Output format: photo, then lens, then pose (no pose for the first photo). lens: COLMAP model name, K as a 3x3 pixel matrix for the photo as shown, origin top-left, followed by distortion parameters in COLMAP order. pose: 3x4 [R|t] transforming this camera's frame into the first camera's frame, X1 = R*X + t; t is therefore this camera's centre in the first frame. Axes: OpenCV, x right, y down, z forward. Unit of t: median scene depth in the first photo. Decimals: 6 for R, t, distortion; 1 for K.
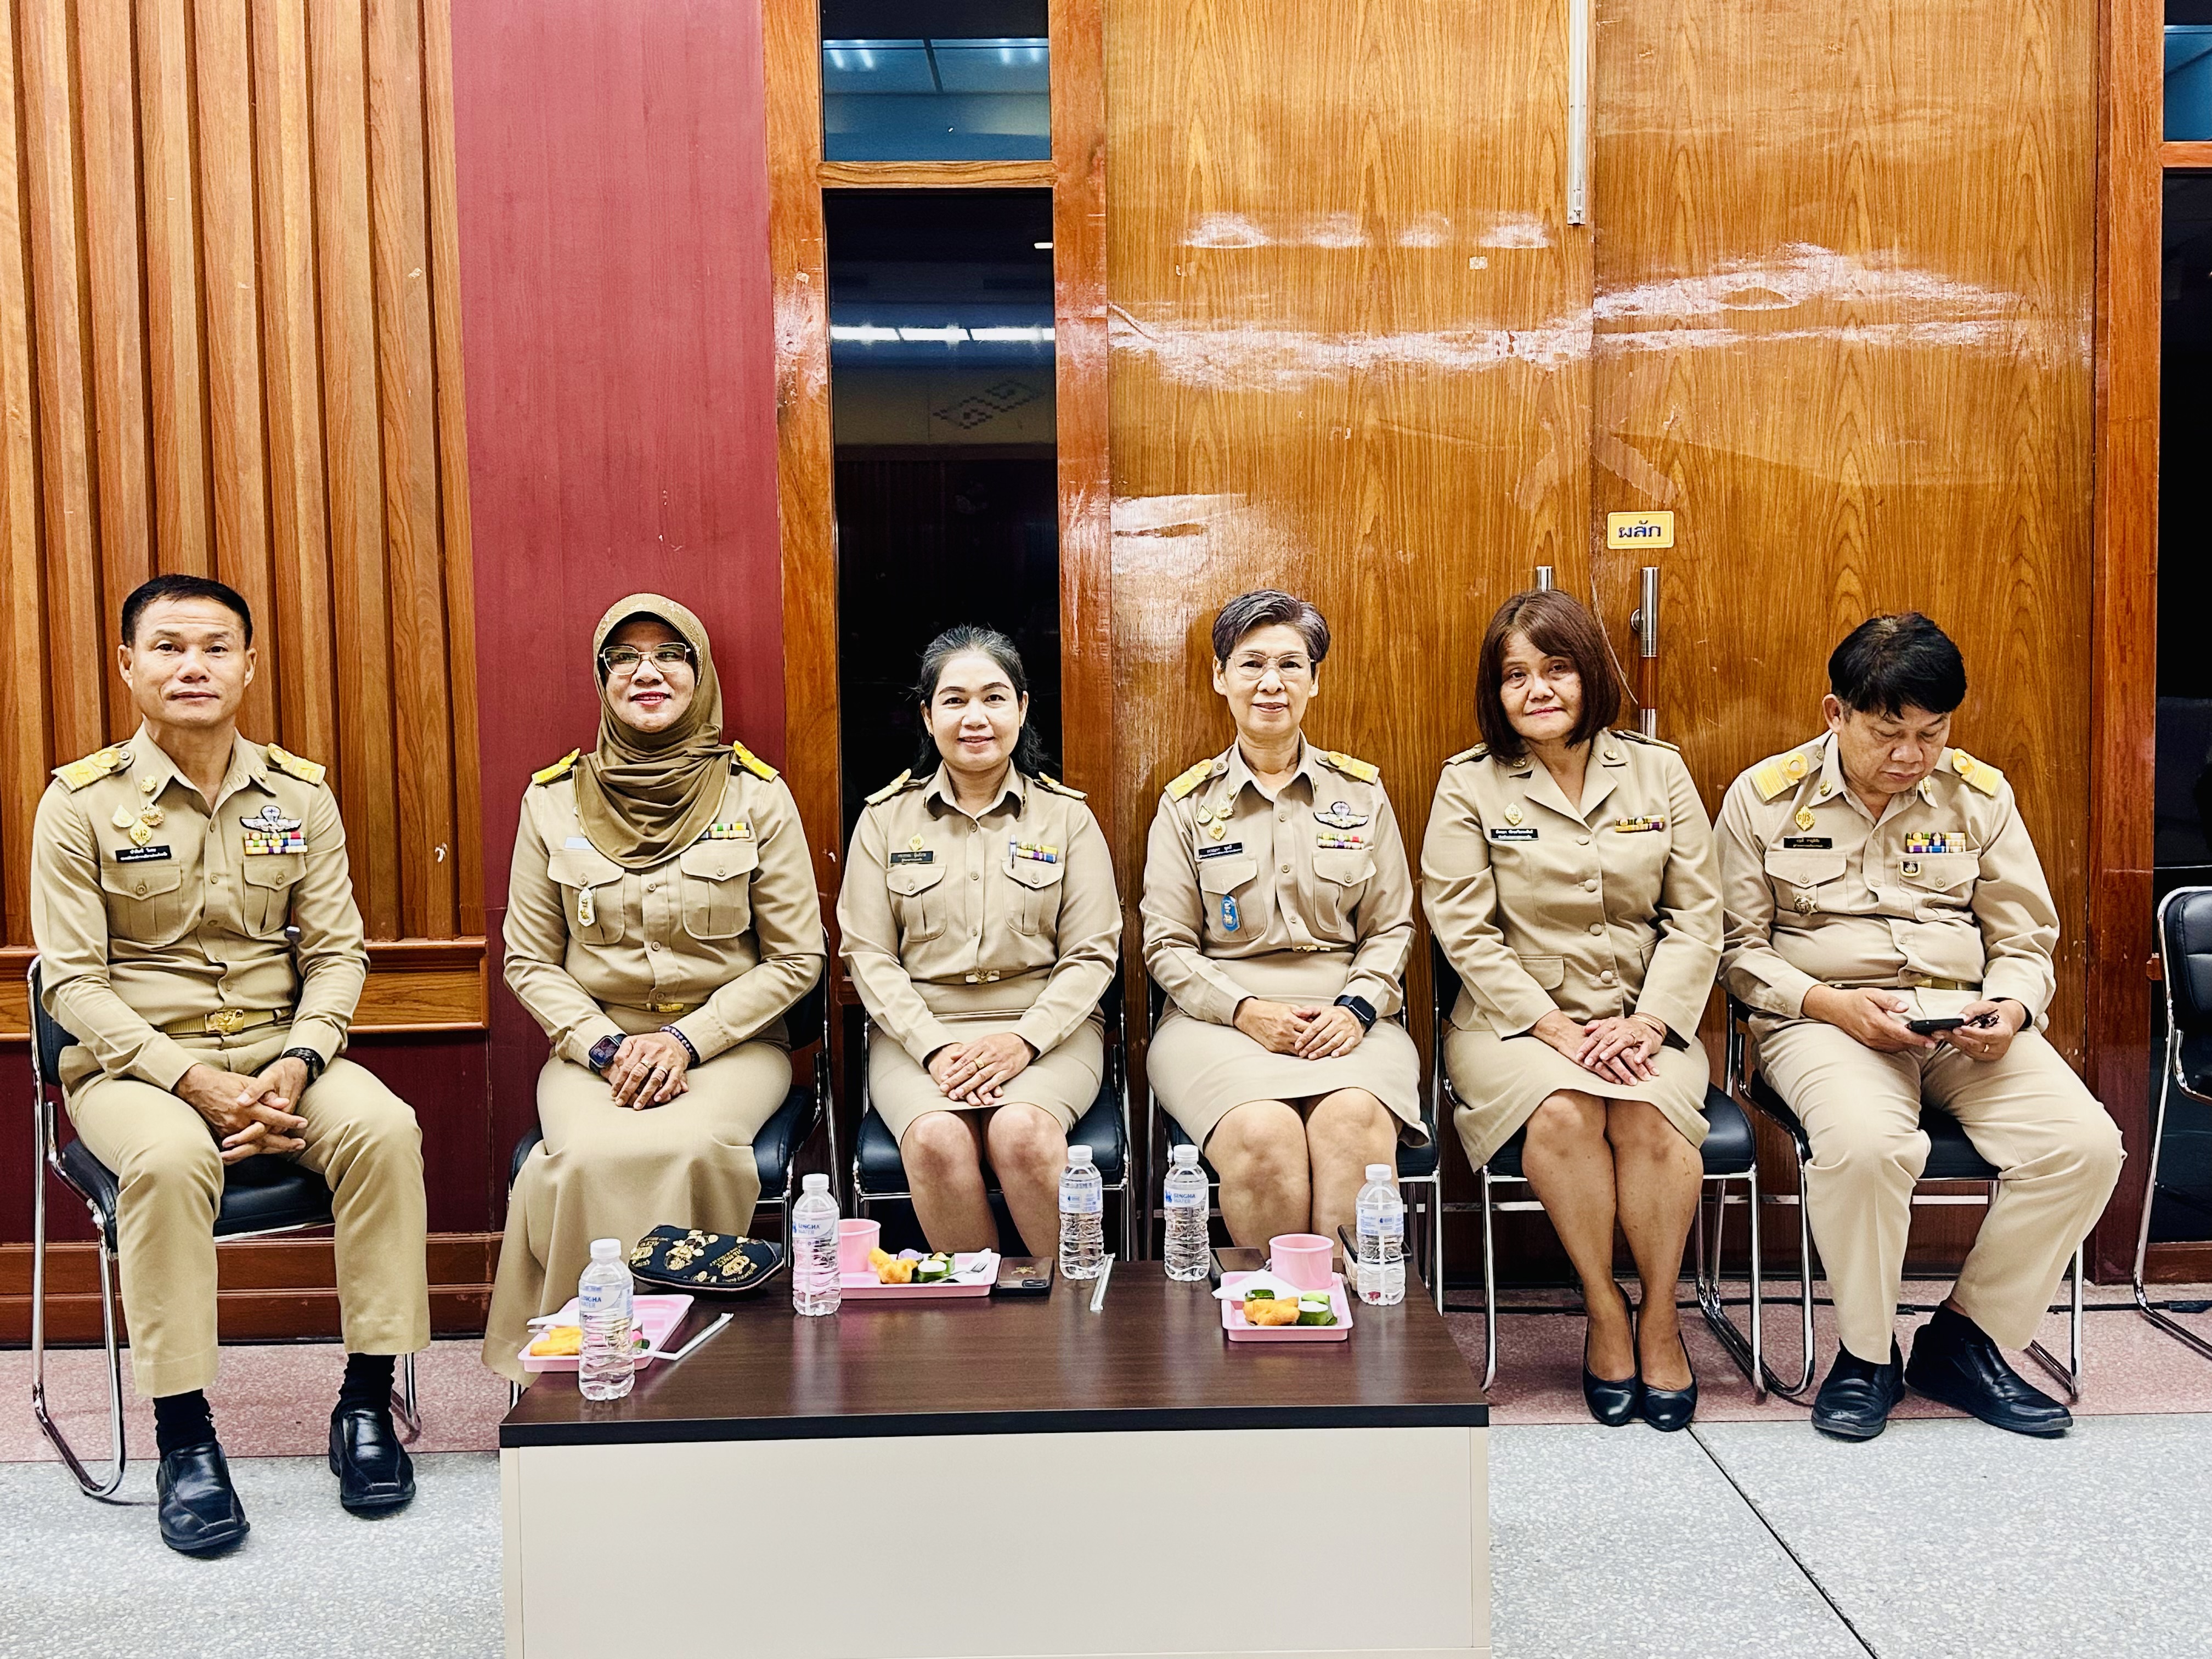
lens RADIAL K [[2262.6, 0, 1106.0], [0, 2262.6, 829.5], [0, 0, 1]] dist [0.133700, -0.348721]
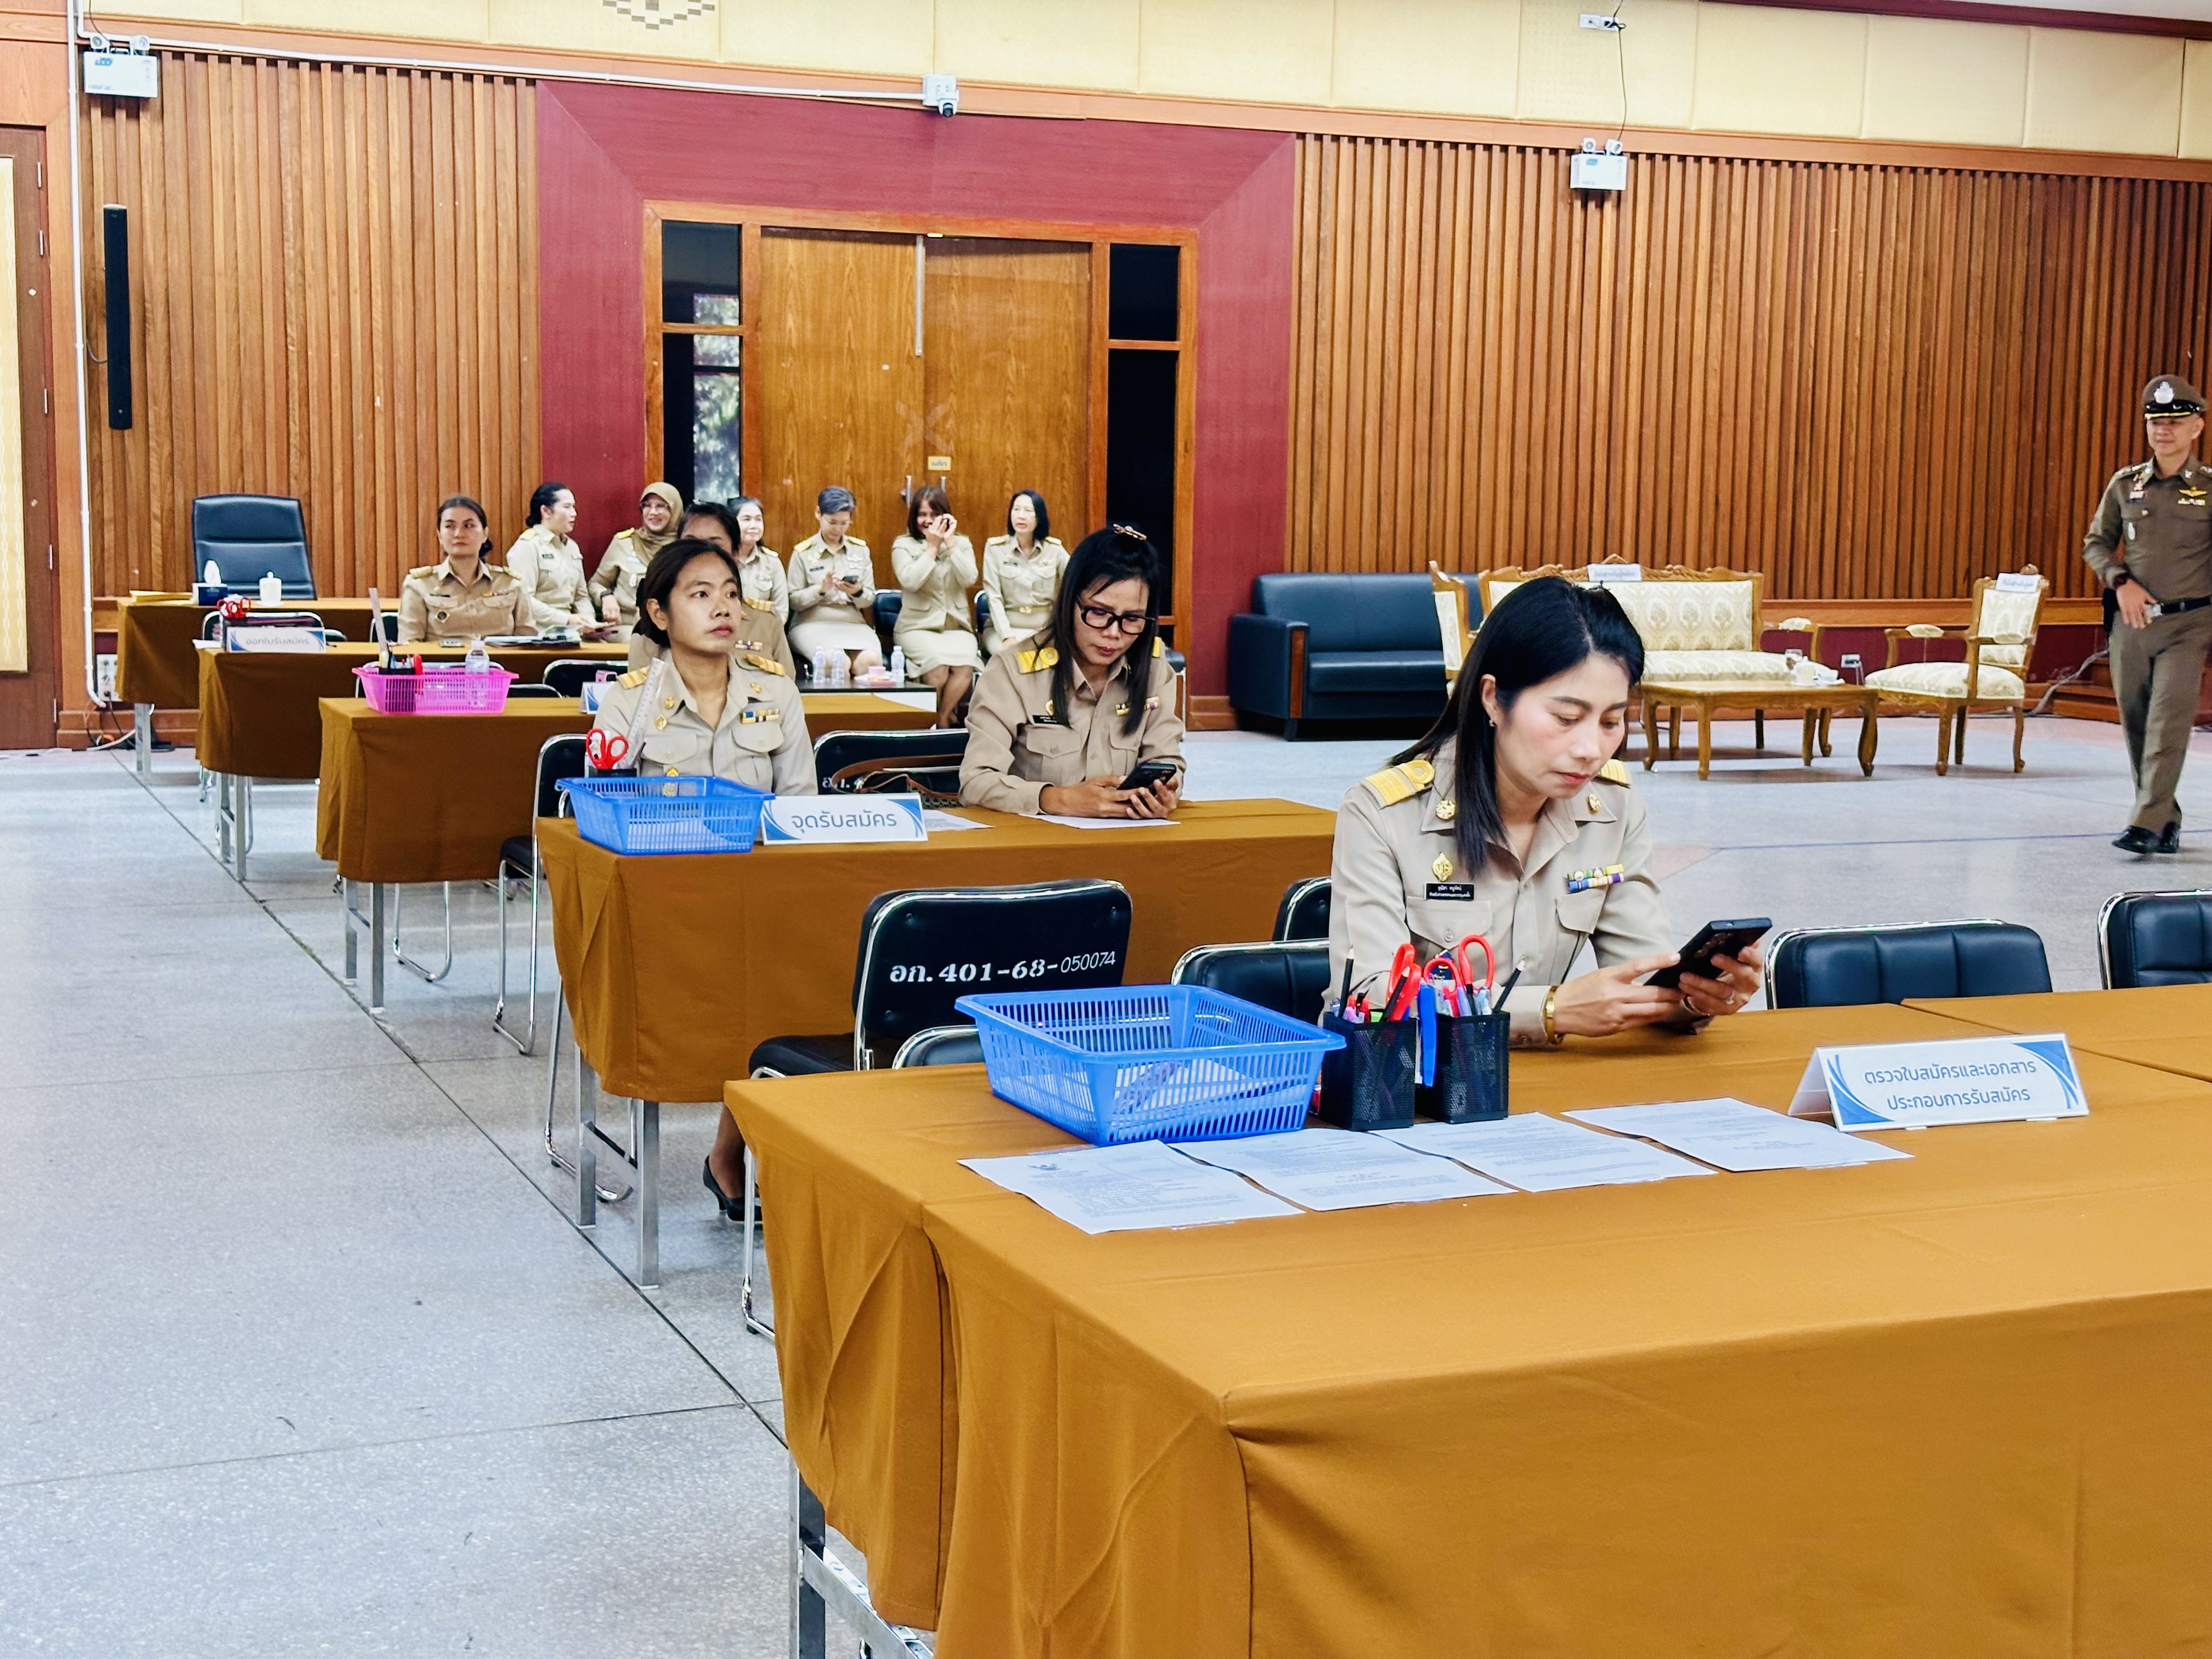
lens RADIAL K [[3154.9, 0, 1106.0], [0, 3154.9, 829.5], [0, 0, 1]] dist [0.198061, -0.457046]
pose [[0.932090, -0.013826, 0.361964, -1.026665], [0.002974, 0.999530, 0.030522, 0.208587], [-0.362216, -0.027373, 0.931692, -2.815421]]
